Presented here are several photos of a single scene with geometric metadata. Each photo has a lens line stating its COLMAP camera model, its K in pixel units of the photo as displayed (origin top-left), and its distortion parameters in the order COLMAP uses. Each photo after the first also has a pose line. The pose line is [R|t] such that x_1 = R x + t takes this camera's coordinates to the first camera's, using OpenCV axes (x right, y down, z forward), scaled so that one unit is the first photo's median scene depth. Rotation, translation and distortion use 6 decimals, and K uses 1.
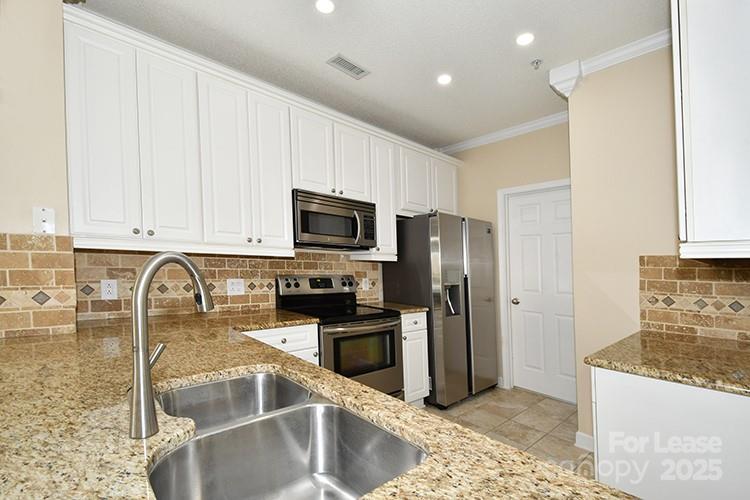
lens RADIAL K [[344.1, 0, 339.5], [0, 344.1, 243.4], [0, 0, 1]] dist [-0.002193, -0.010445]
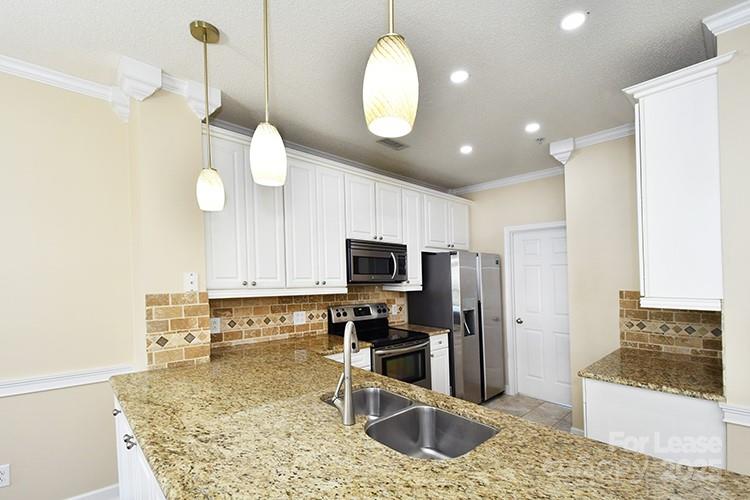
lens RADIAL K [[337.2, 0, 347.5], [0, 337.2, 263.0], [0, 0, 1]] dist [0.001265, -0.014631]
pose [[0.999634, -0.014984, 0.022510, -0.146941], [0.014608, 0.999753, 0.016772, -0.085077], [-0.022756, -0.016438, 0.999606, -0.201051]]
